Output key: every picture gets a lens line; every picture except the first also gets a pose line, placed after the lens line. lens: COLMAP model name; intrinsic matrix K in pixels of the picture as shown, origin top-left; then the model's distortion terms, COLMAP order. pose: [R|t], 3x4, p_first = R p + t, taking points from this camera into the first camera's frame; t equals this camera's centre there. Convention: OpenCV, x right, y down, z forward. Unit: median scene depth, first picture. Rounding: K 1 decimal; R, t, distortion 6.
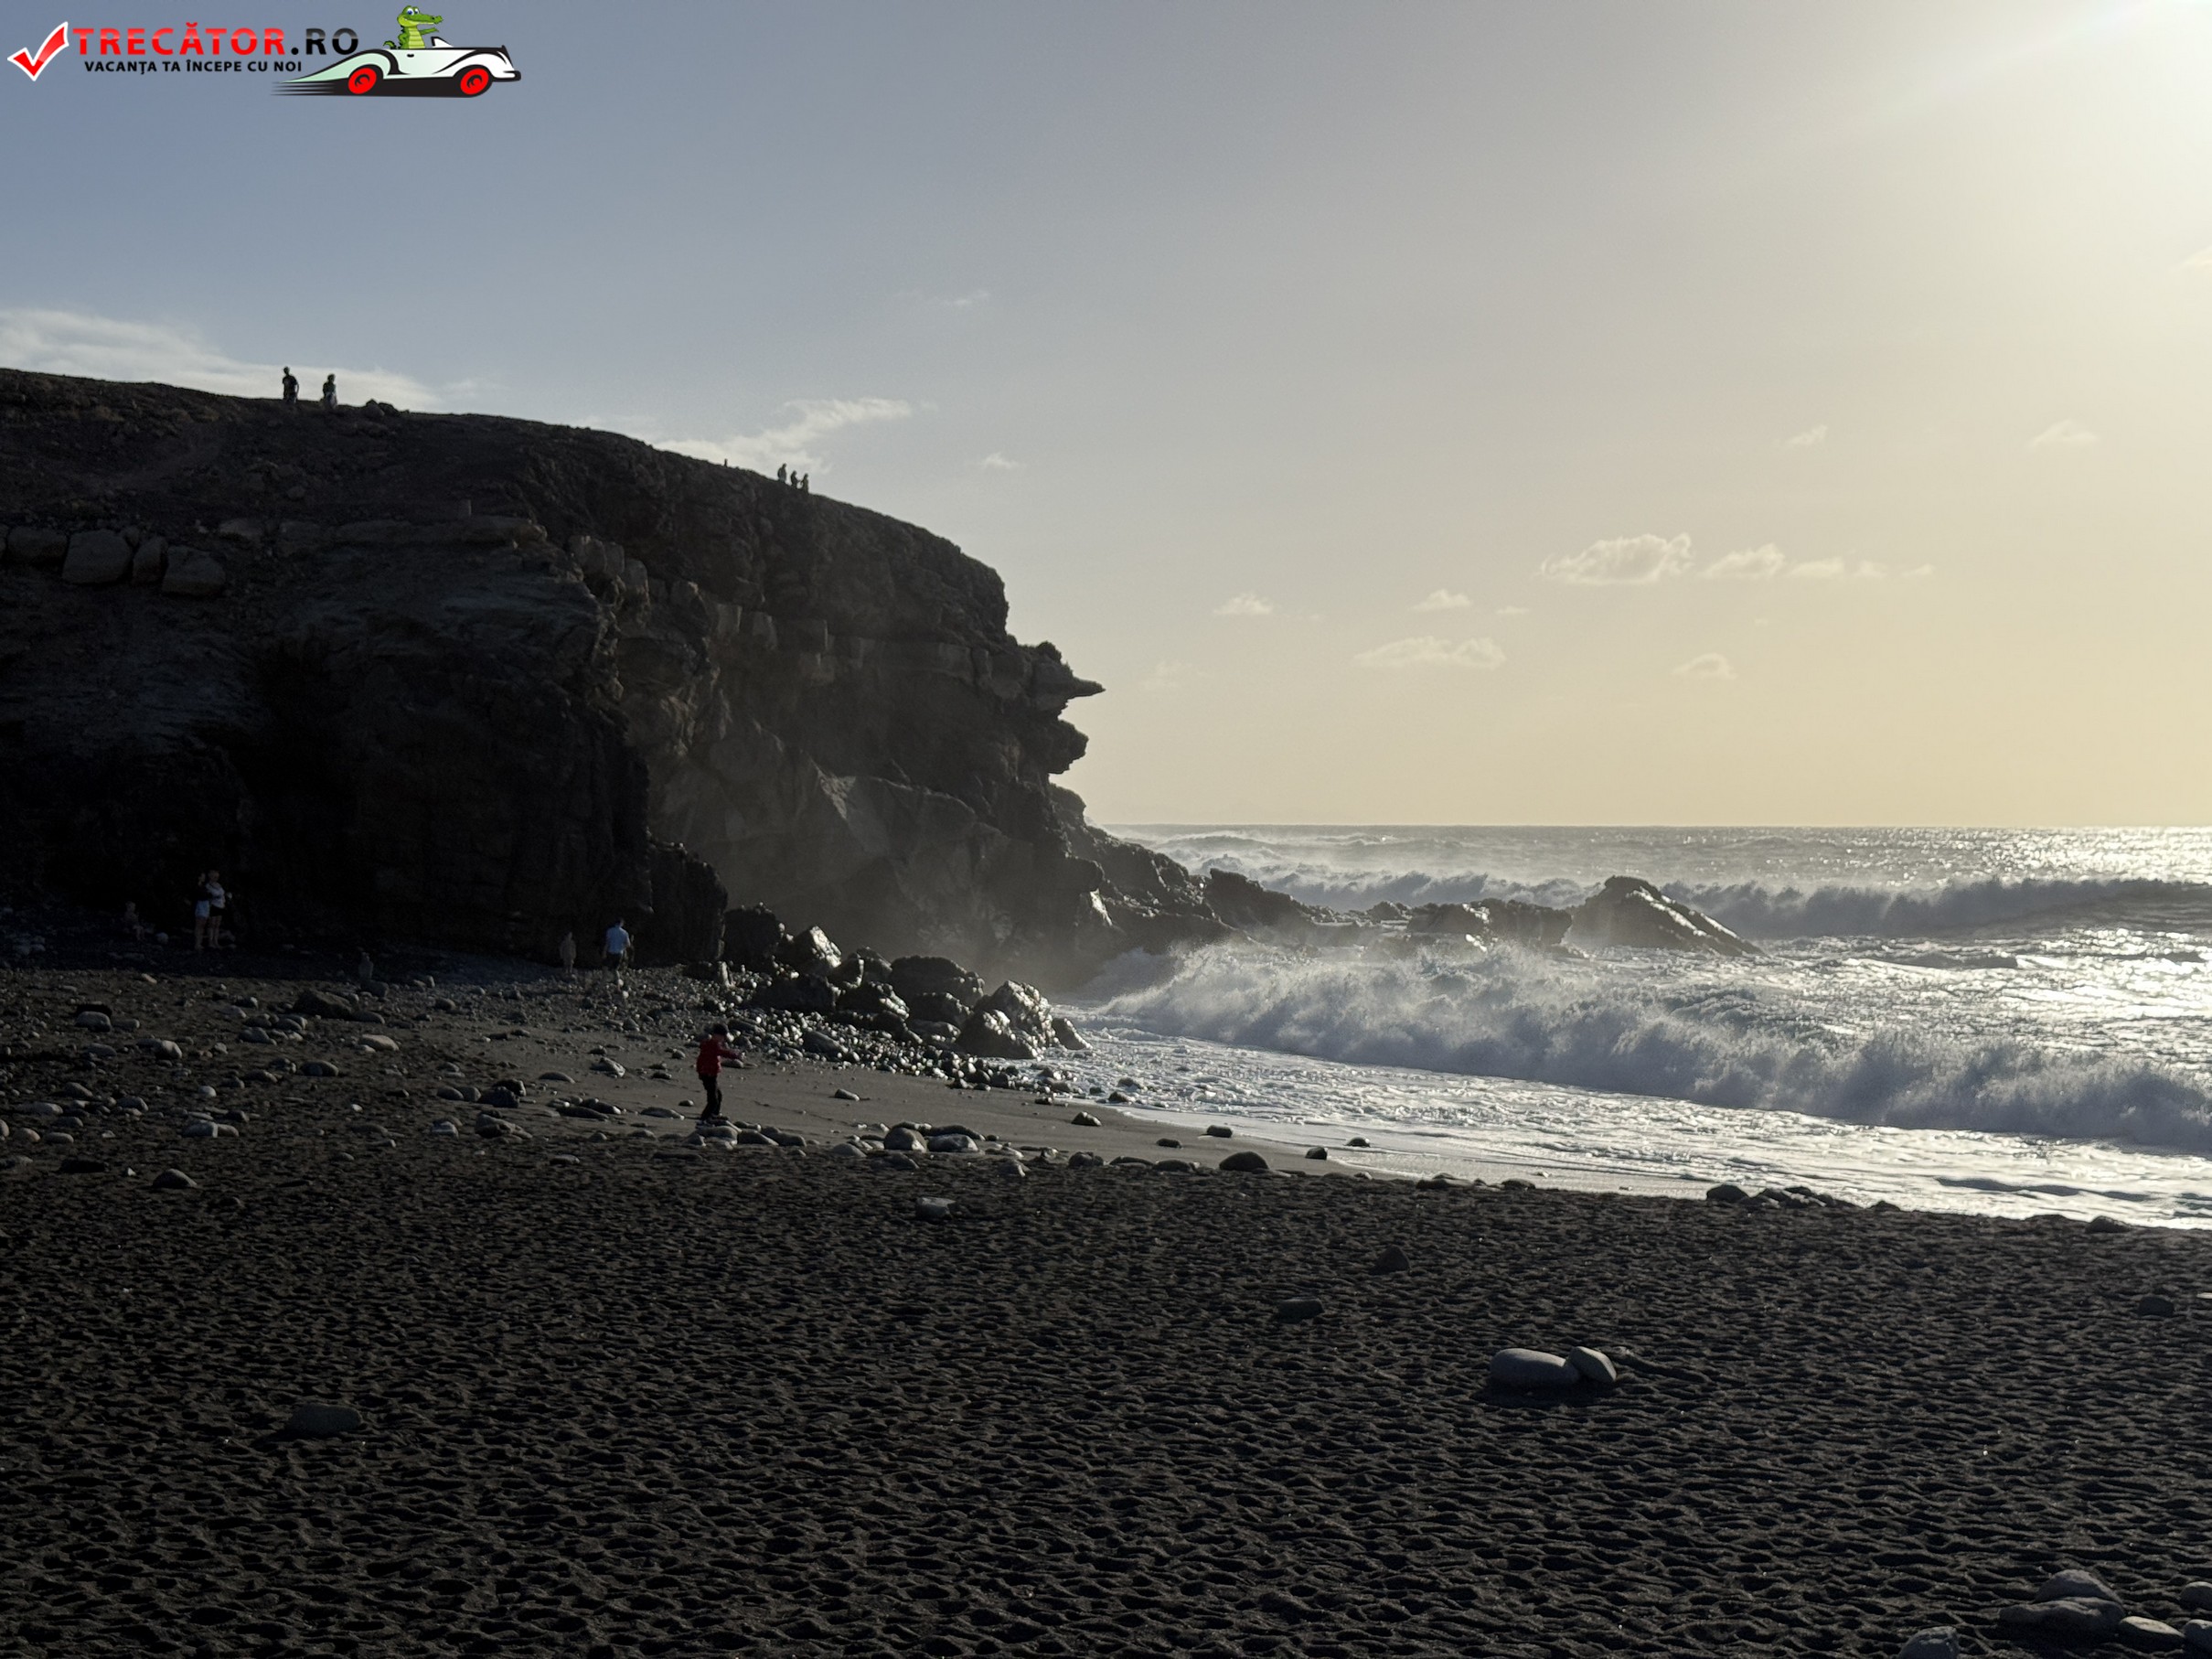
lens RADIAL K [[3093.2, 0, 1050.2], [0, 3093.2, 844.5], [0, 0, 1]] dist [0.229012, -0.552168]
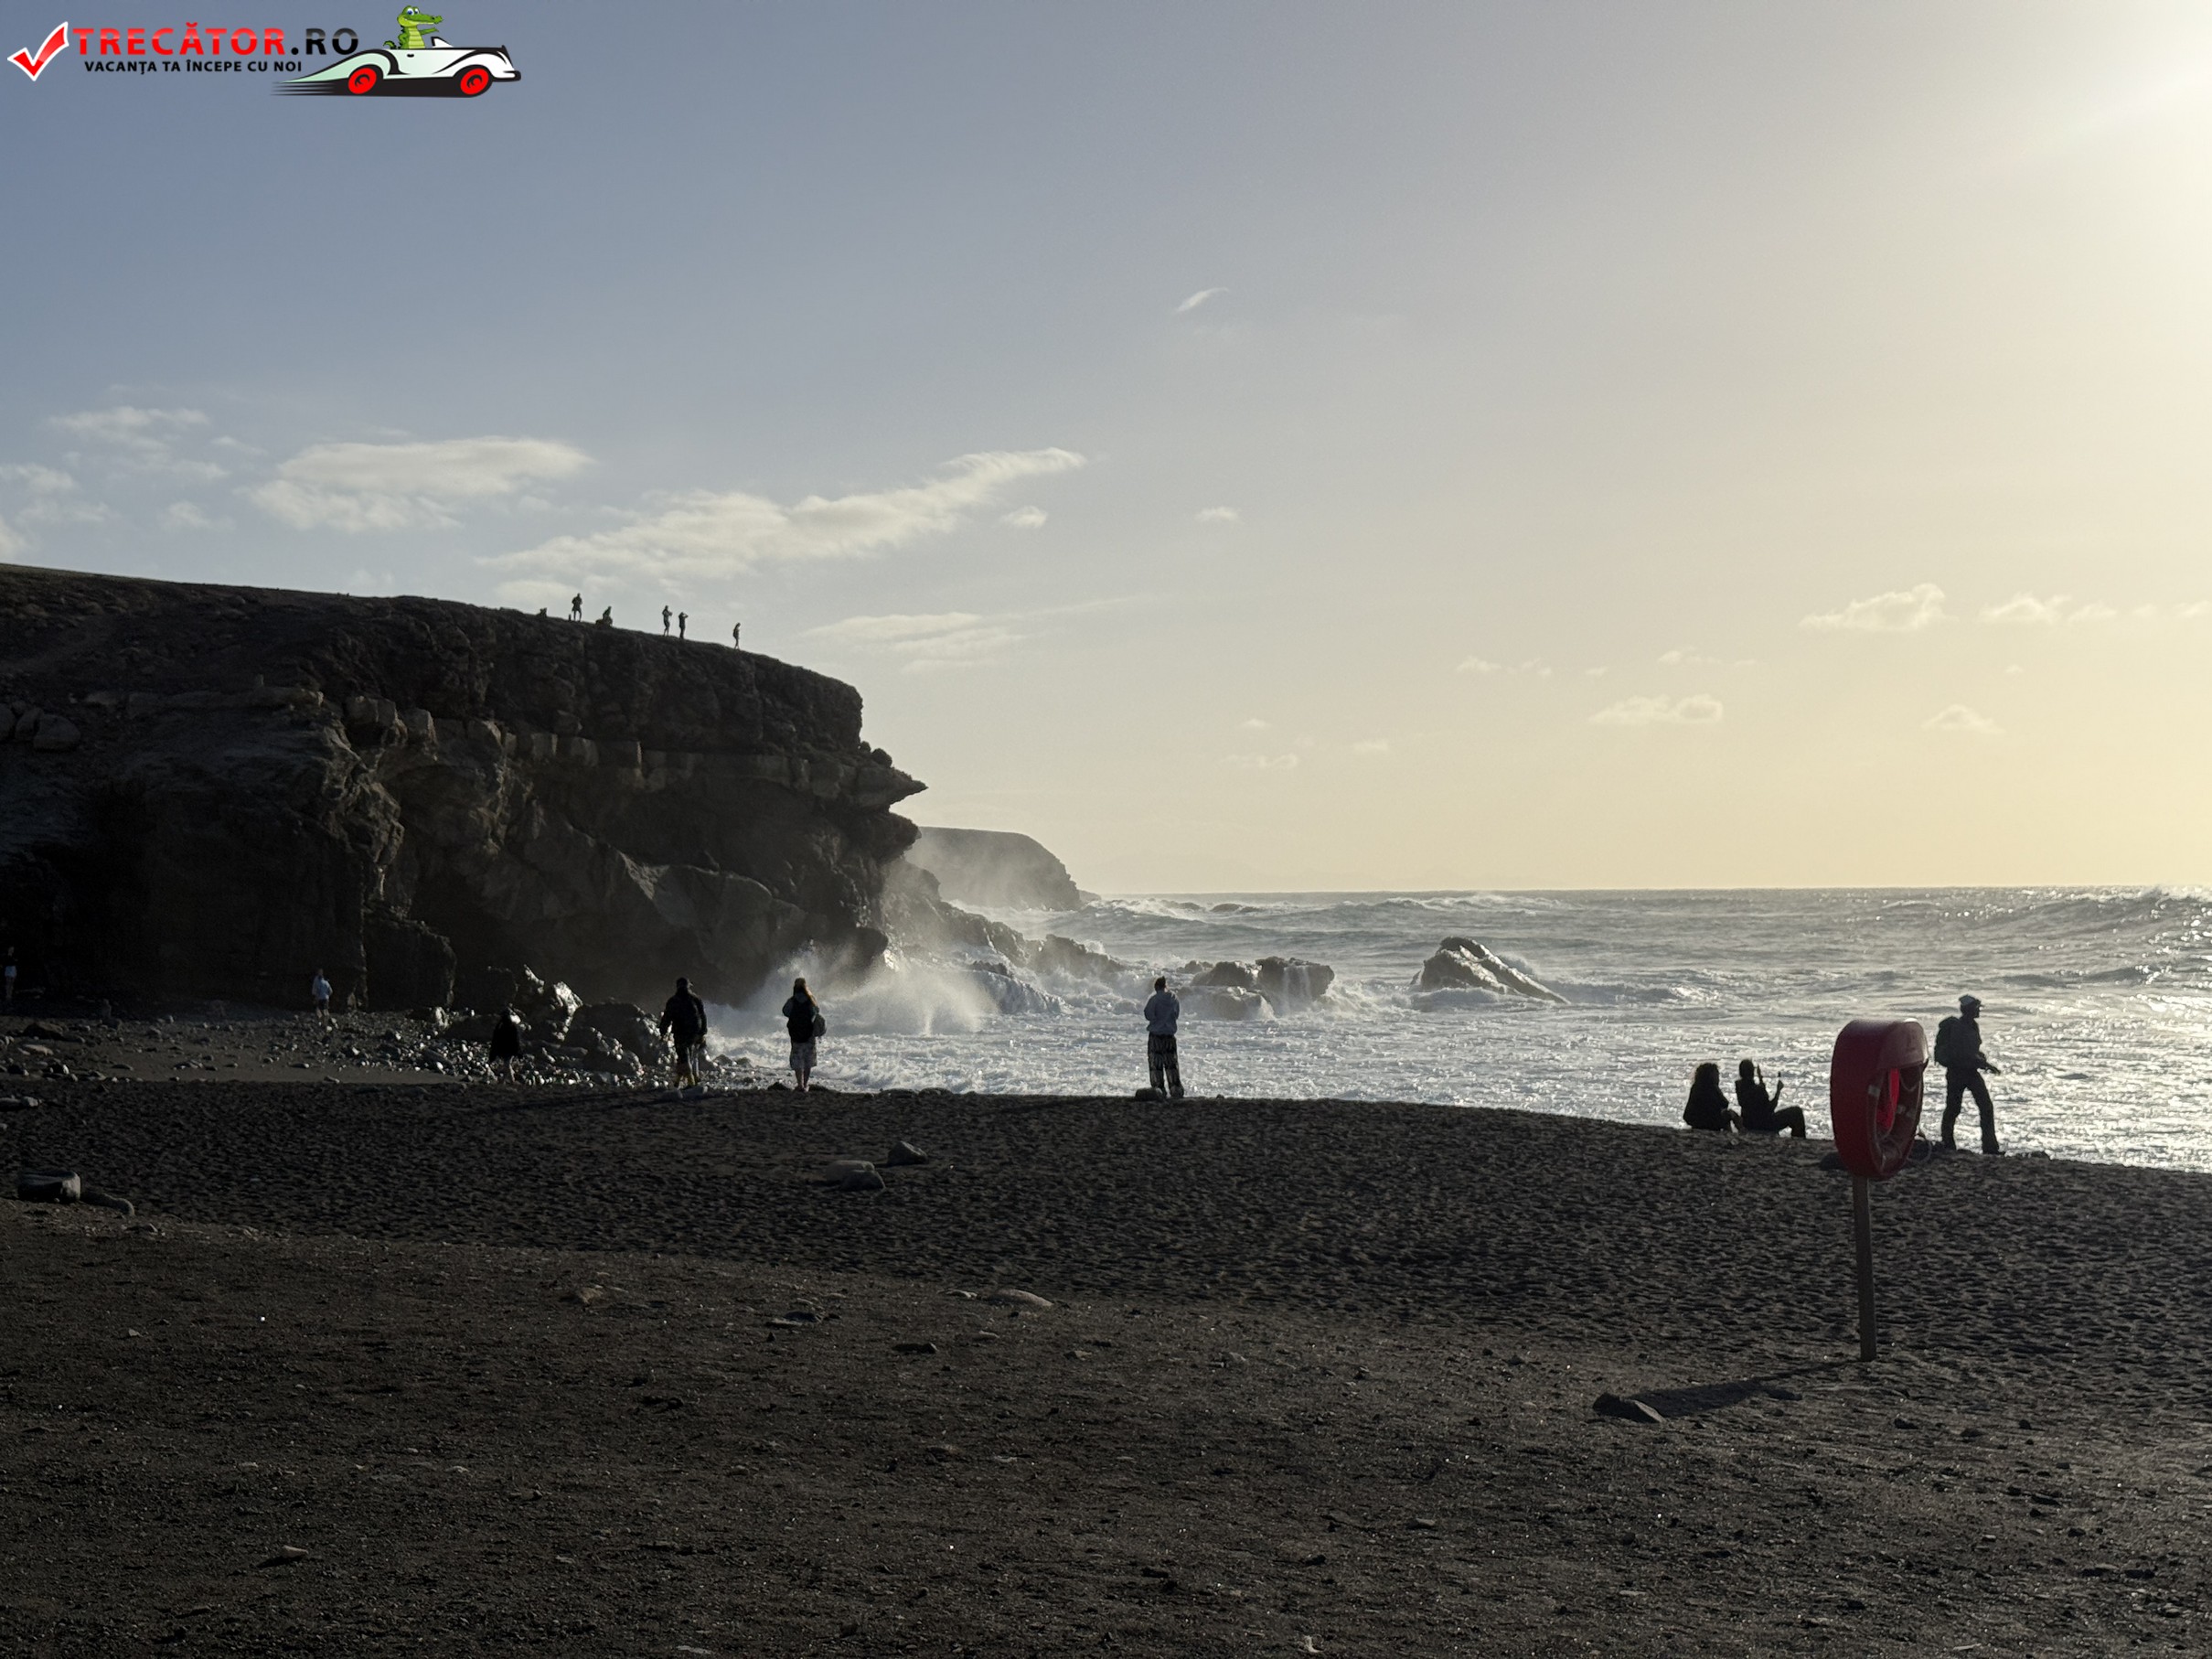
lens RADIAL K [[3069.4, 0, 1100.8], [0, 3069.4, 799.6], [0, 0, 1]] dist [-0.017640, 0.656768]
pose [[0.999070, -0.016394, -0.039891, 0.238680], [0.014884, 0.999172, -0.037865, 0.001774], [0.040479, 0.037236, 0.998486, -0.343675]]
